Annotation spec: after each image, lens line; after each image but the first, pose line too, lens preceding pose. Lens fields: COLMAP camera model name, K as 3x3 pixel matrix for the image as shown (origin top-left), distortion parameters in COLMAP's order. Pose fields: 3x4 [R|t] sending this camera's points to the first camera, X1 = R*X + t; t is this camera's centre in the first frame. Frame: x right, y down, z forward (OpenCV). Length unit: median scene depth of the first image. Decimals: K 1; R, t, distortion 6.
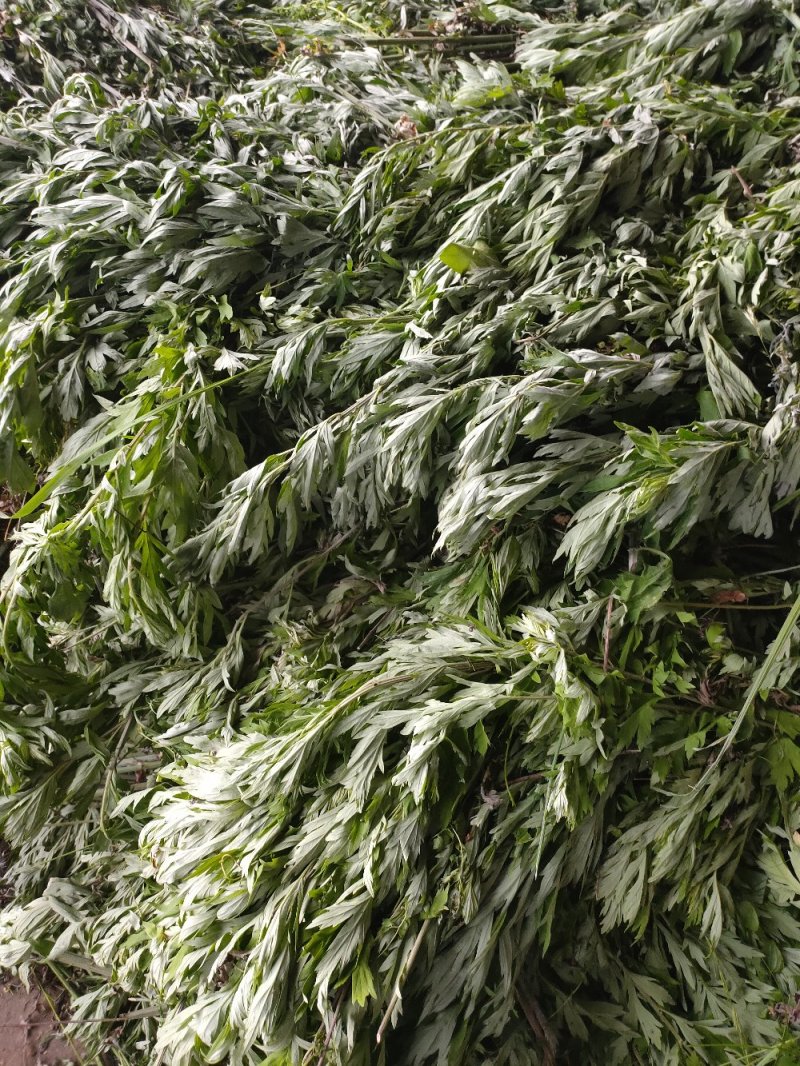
lens RADIAL K [[780.6, 0, 398.9], [0, 780.6, 532.5], [0, 0, 1]] dist [0.040625, -0.037756]
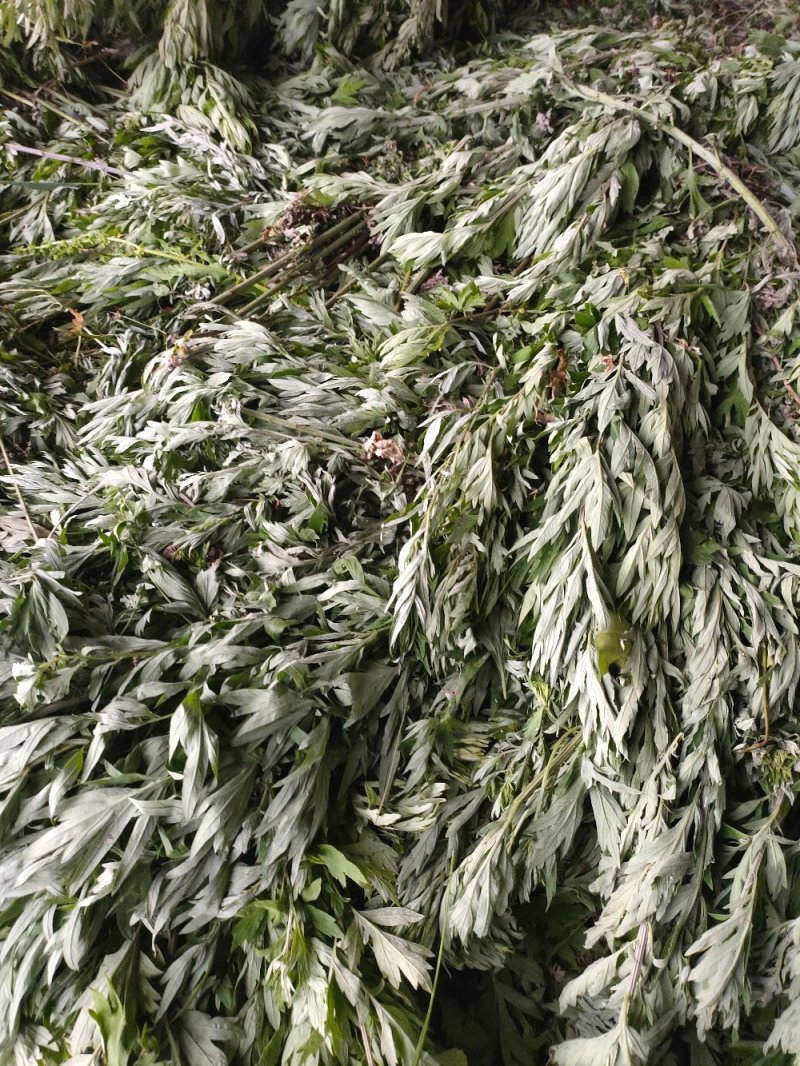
lens RADIAL K [[780.6, 0, 401.1], [0, 780.6, 532.3], [0, 0, 1]] dist [0.040625, -0.037756]
pose [[0.874947, -0.396112, 0.278501, -0.222258], [0.378808, 0.918193, 0.115872, -0.537956], [-0.301616, 0.004117, 0.953421, 0.296011]]
